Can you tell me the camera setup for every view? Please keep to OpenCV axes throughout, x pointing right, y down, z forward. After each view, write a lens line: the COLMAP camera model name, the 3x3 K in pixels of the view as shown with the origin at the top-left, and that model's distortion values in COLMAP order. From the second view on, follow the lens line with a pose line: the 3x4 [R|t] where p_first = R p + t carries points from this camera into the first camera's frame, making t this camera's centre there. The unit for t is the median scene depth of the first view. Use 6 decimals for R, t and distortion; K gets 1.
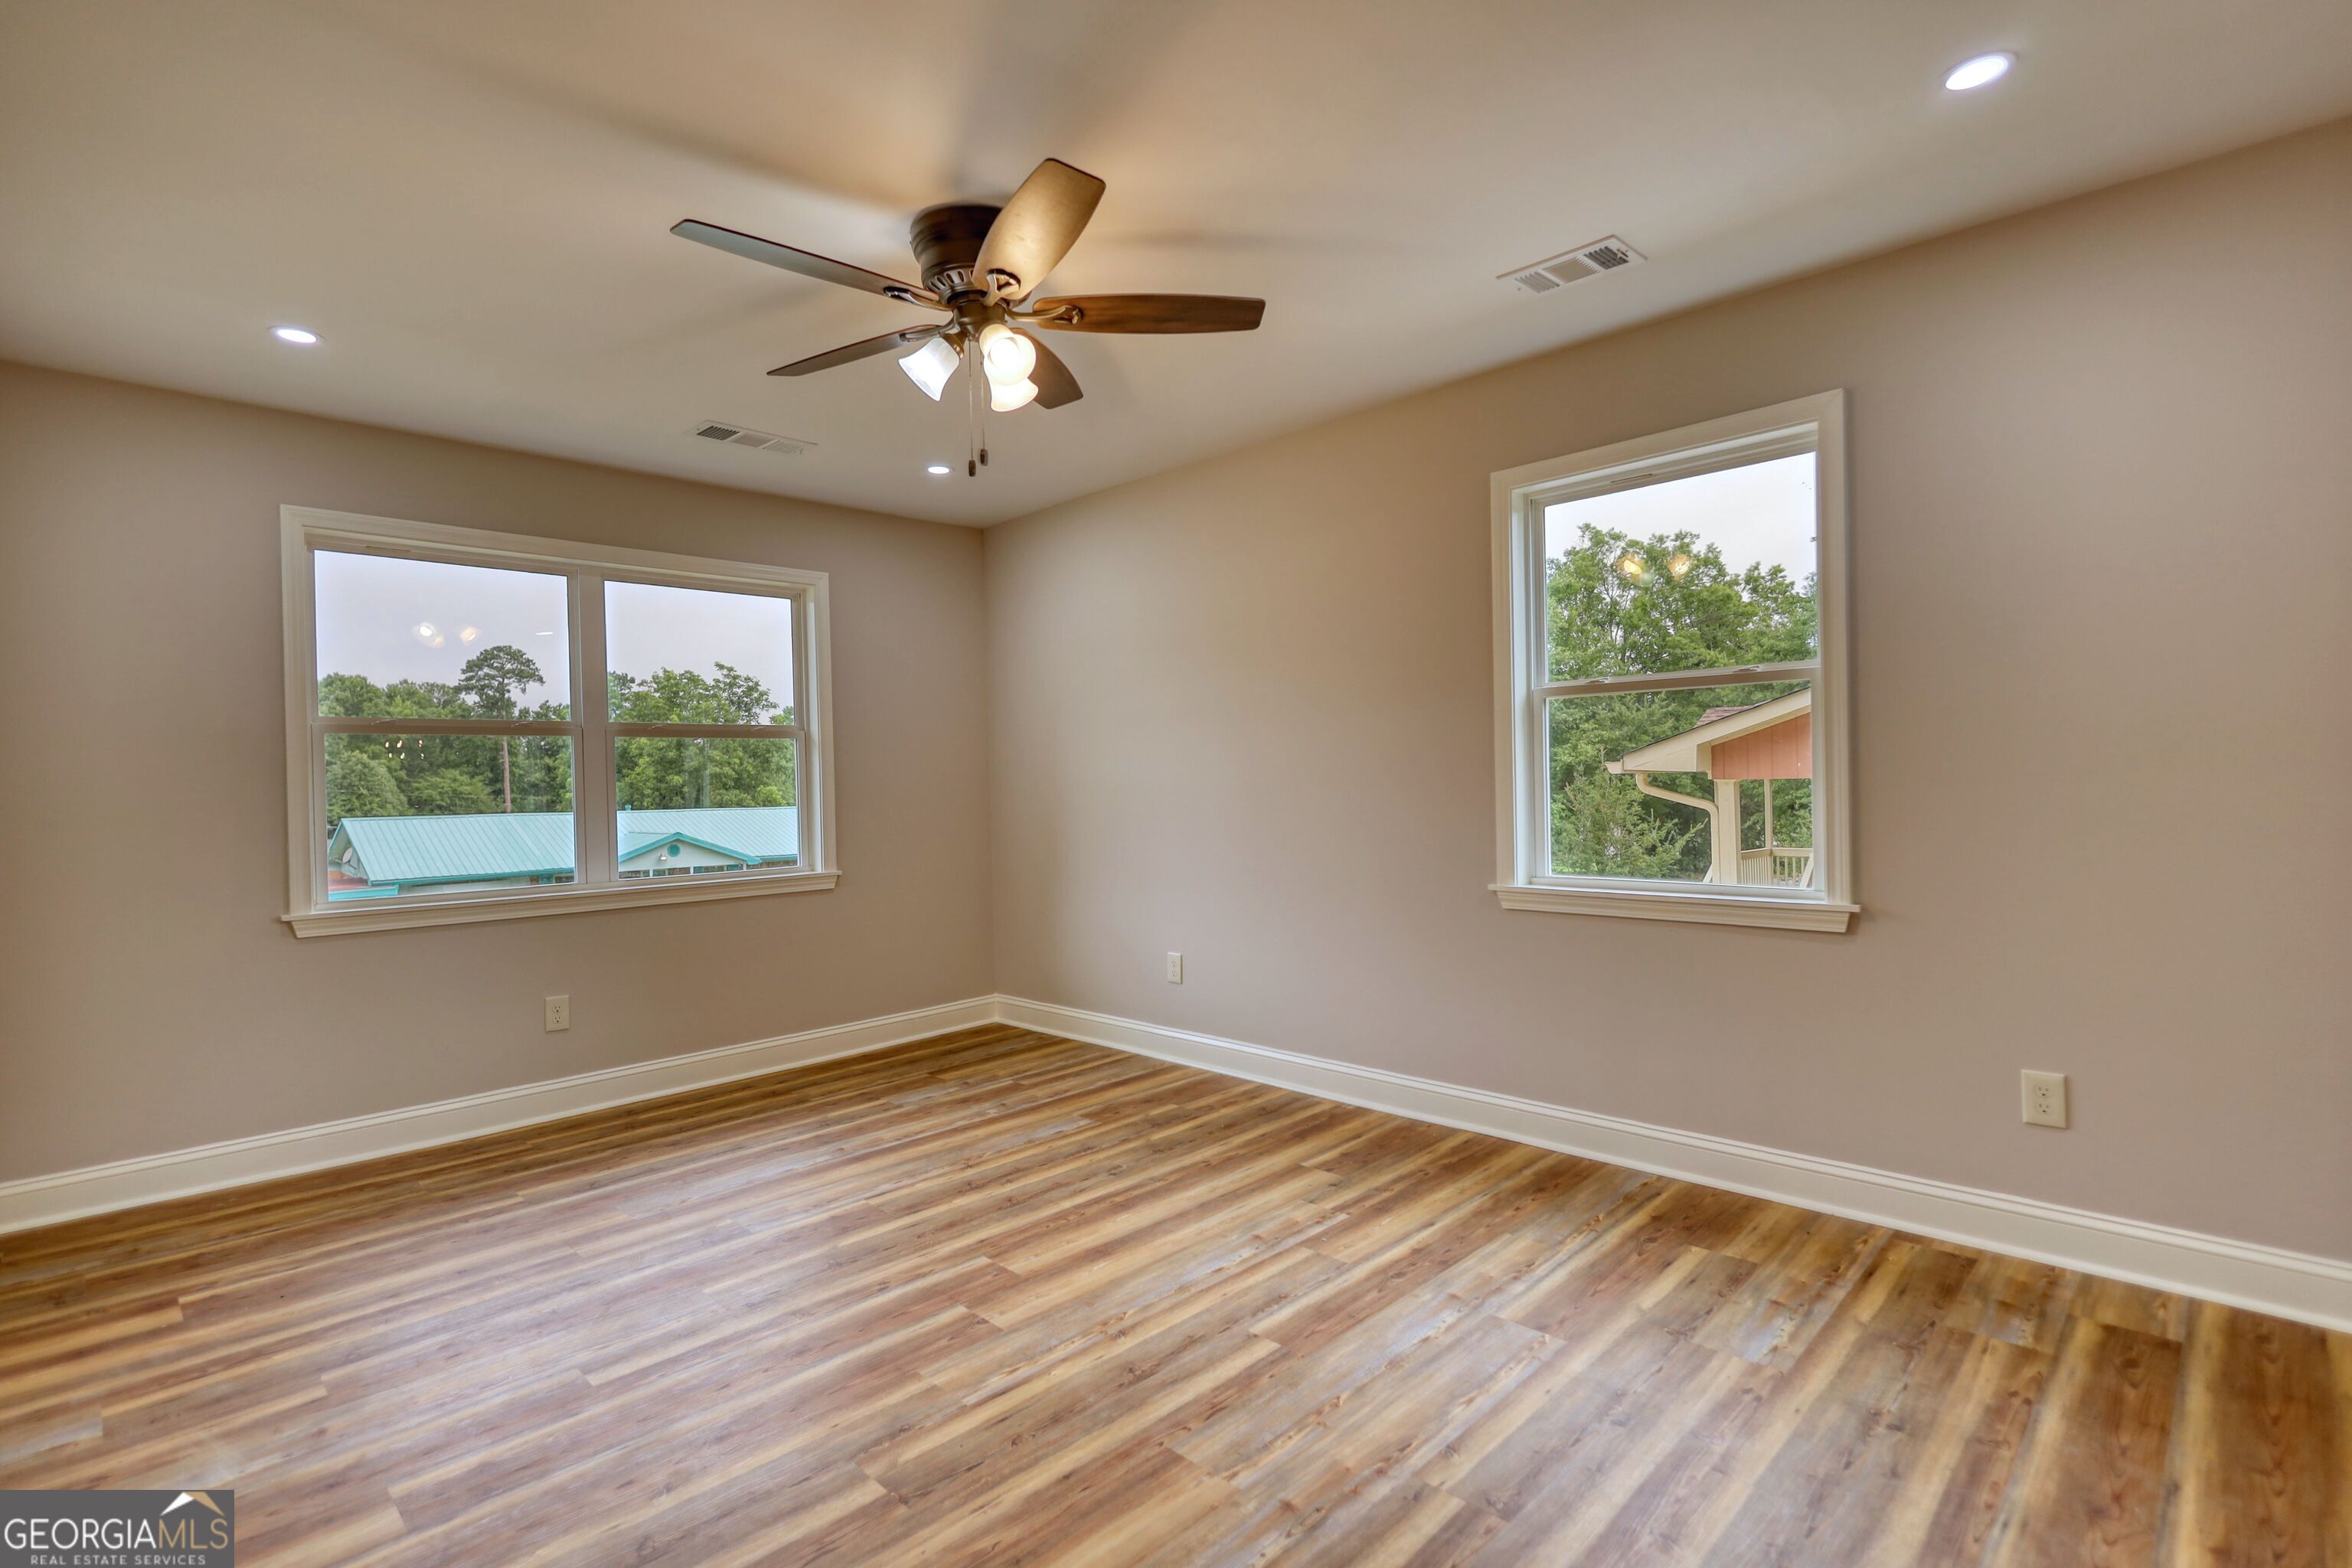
lens RADIAL K [[1102.3, 0, 1183.3], [0, 1102.3, 780.3], [0, 0, 1]] dist [0.001114, 0.000744]
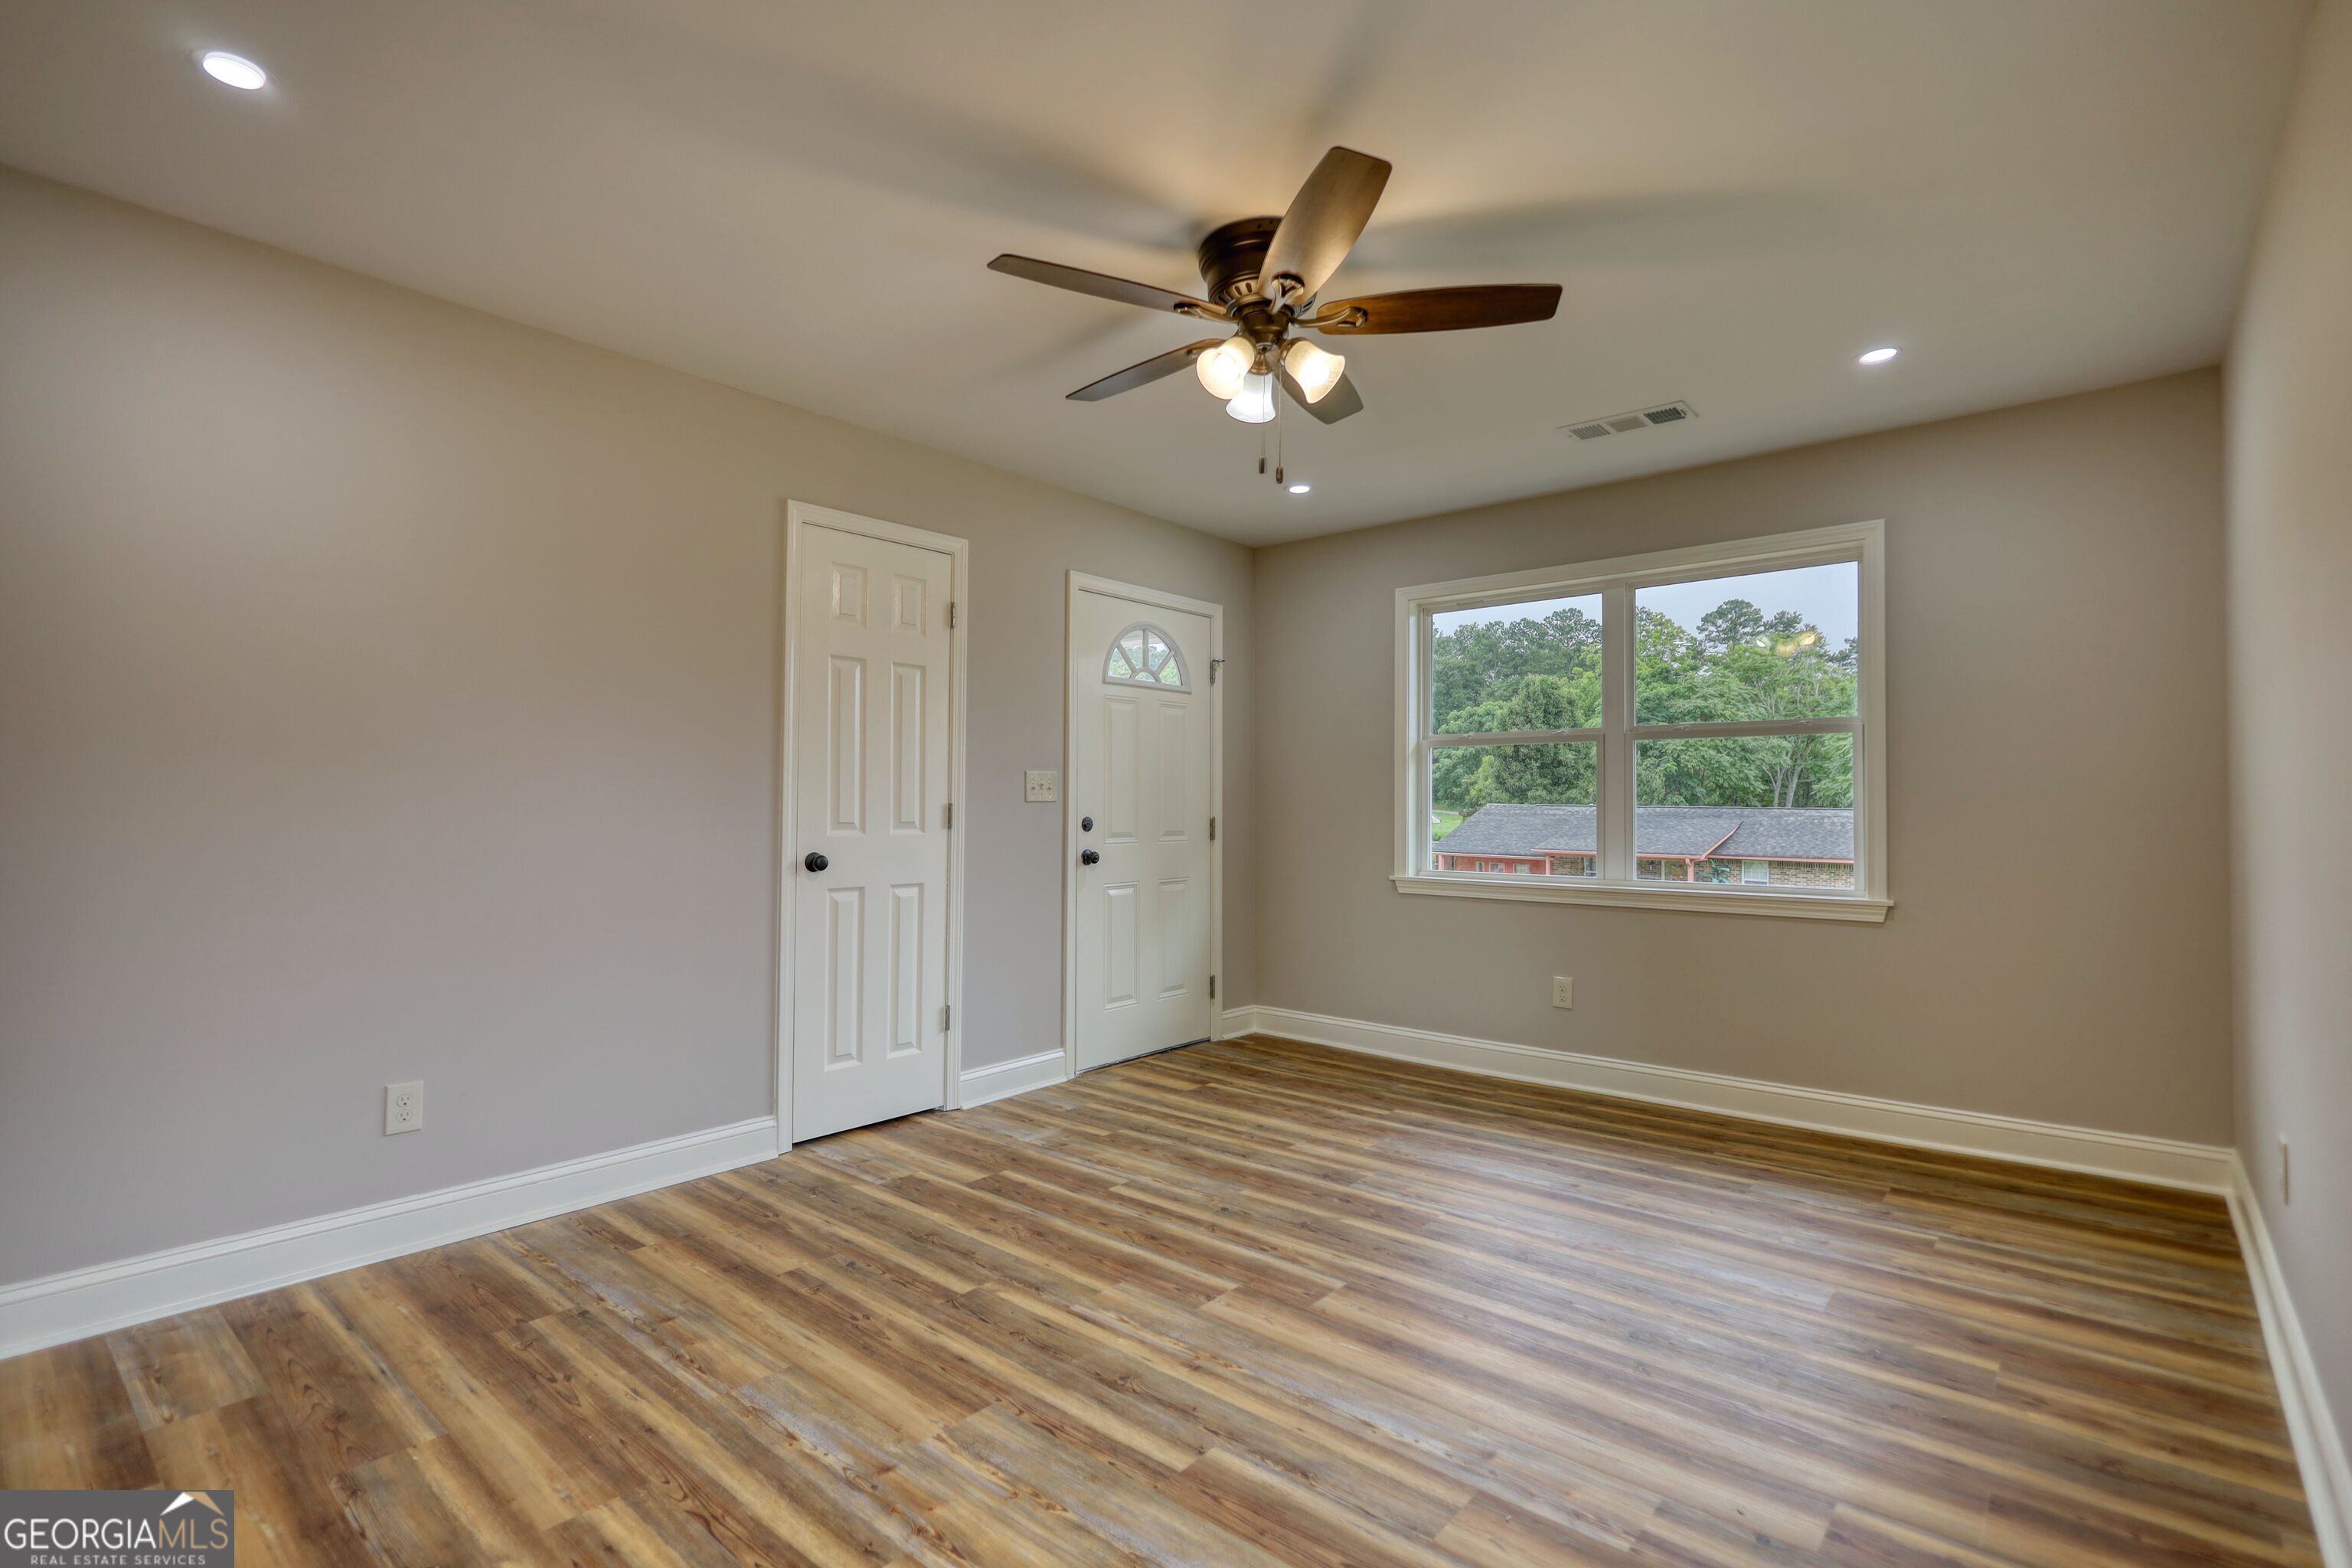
lens RADIAL K [[1102.3, 0, 1163.0], [0, 1102.3, 784.8], [0, 0, 1]] dist [0.001114, 0.000744]
pose [[0.062444, 0.006371, -0.998028, 0.717258], [-0.002209, 0.999978, 0.006245, -0.005666], [0.998046, 0.001815, 0.062457, 0.735907]]
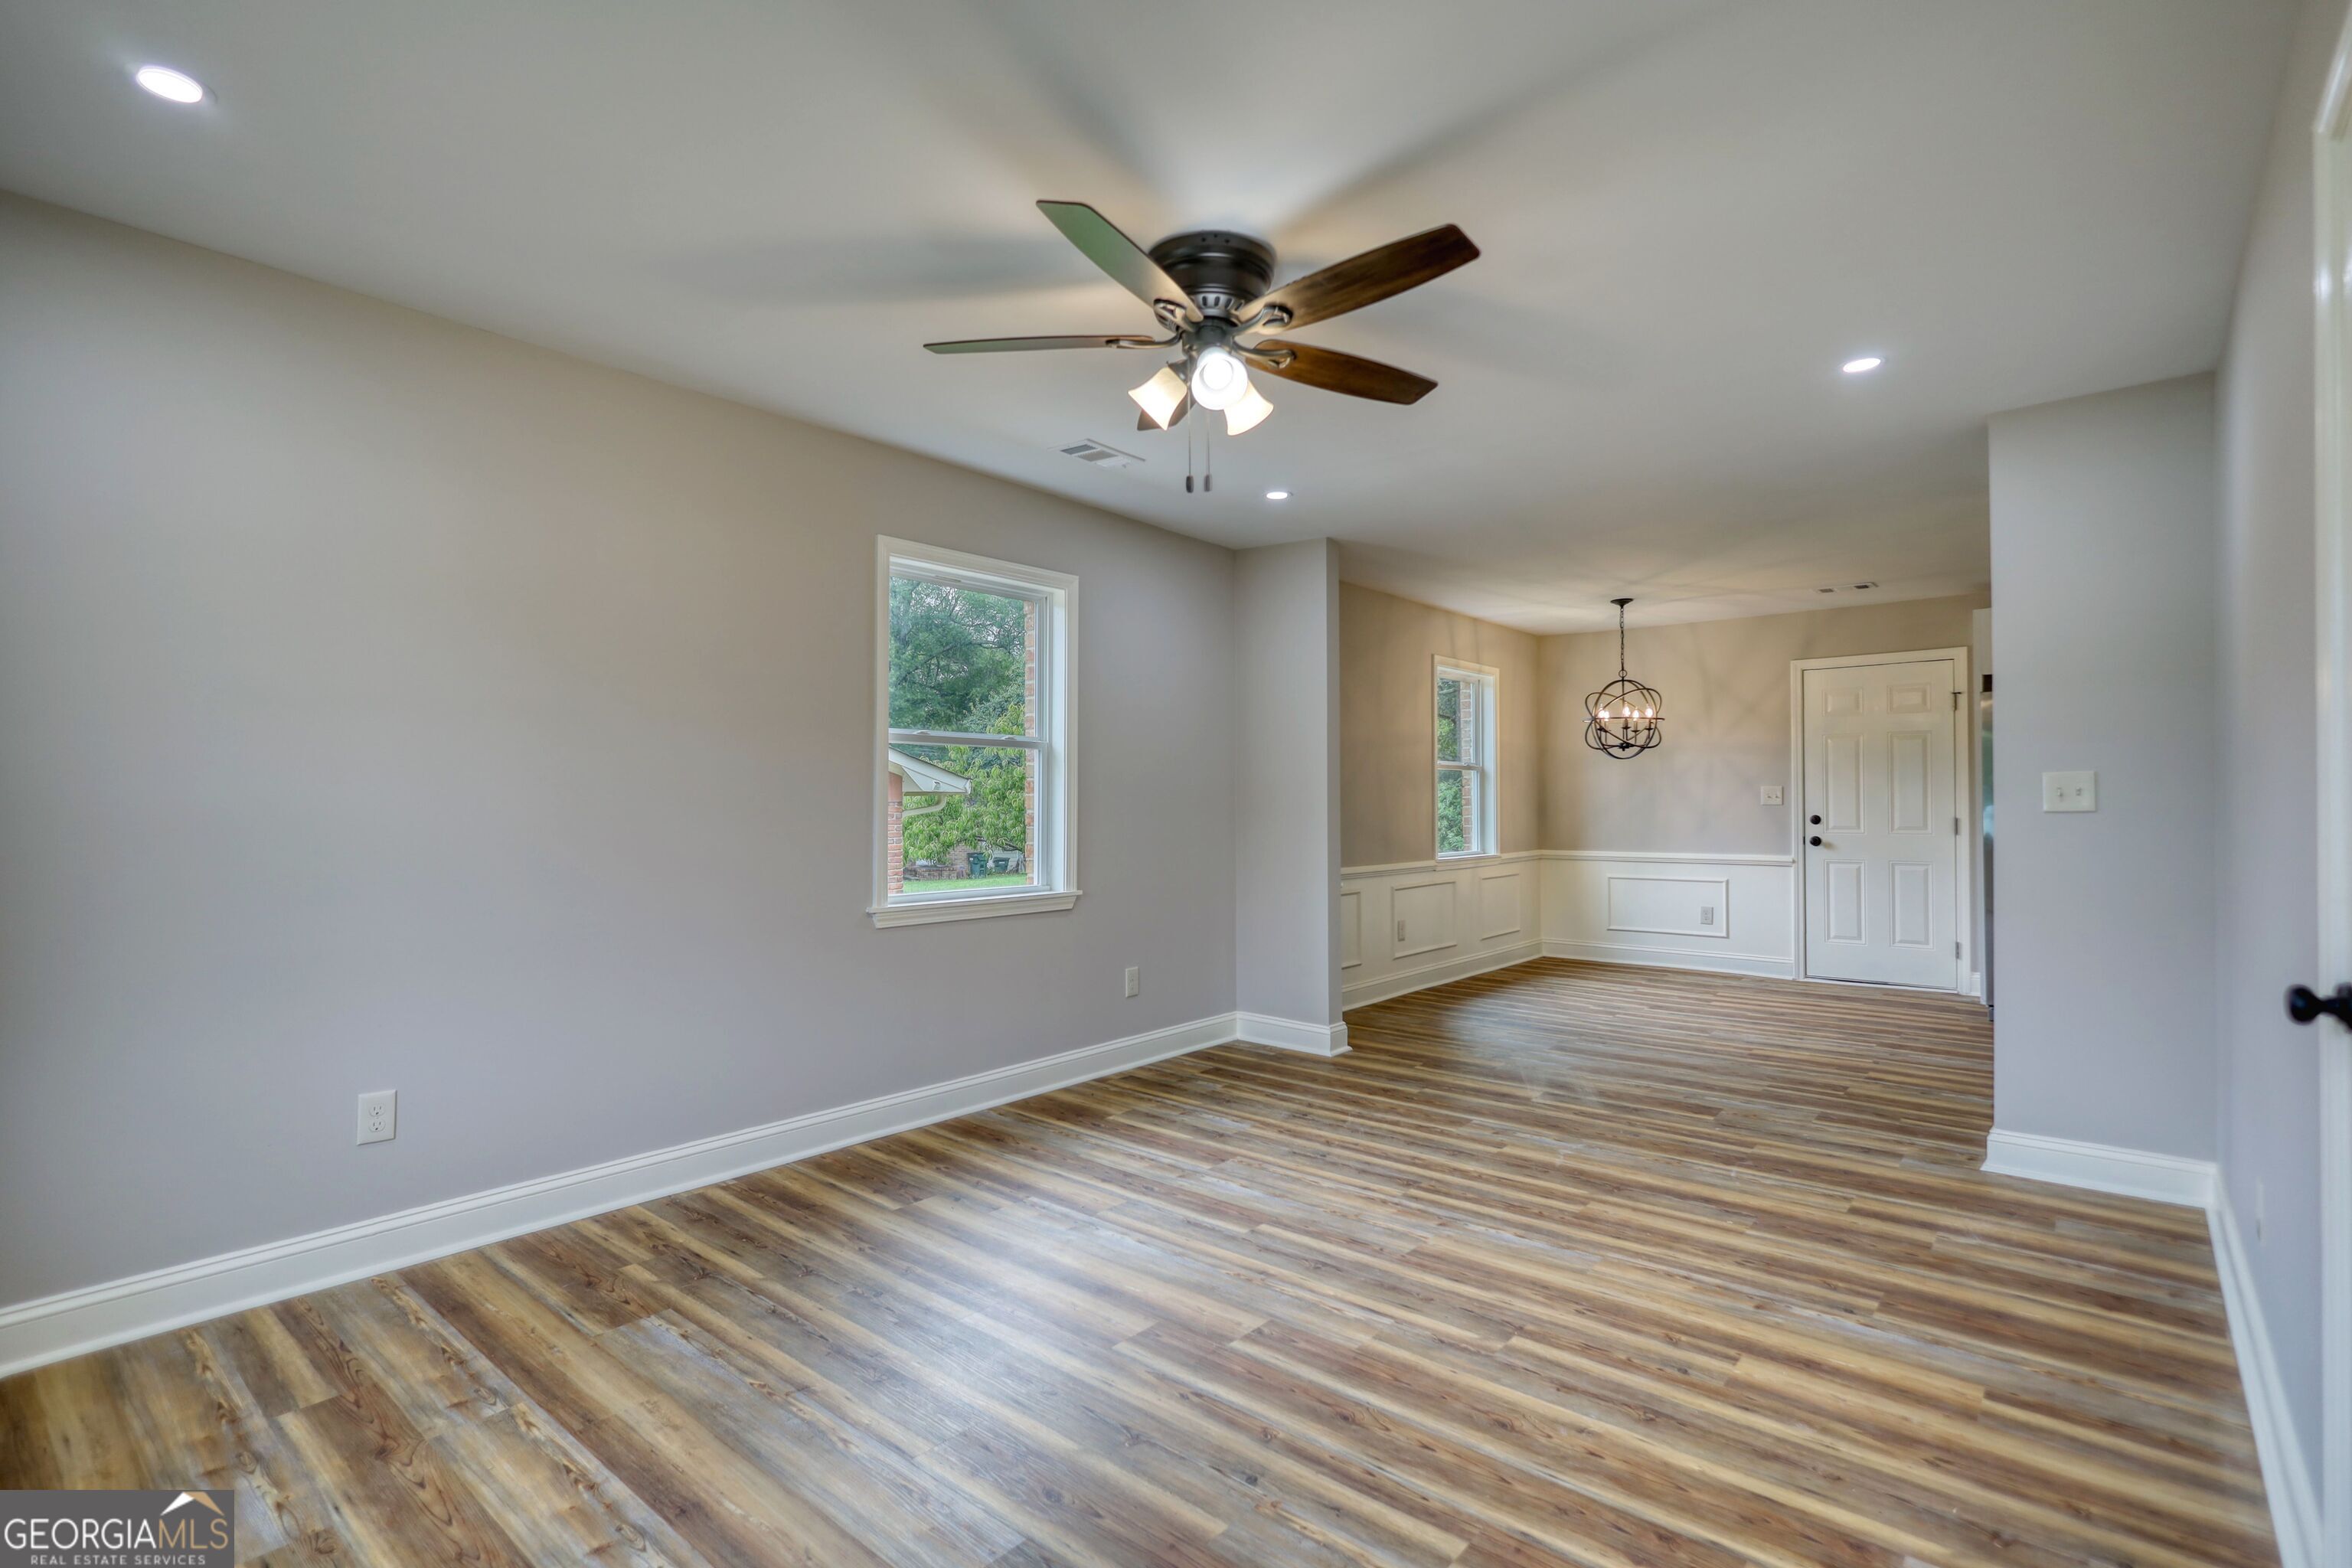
lens RADIAL K [[1102.3, 0, 1142.2], [0, 1102.3, 800.7], [0, 0, 1]] dist [0.001114, 0.000744]
pose [[-0.054902, 0.021654, 0.998257, -1.012870], [-0.001634, 0.999762, -0.021777, 0.012610], [-0.998490, -0.002827, -0.054854, 0.967108]]
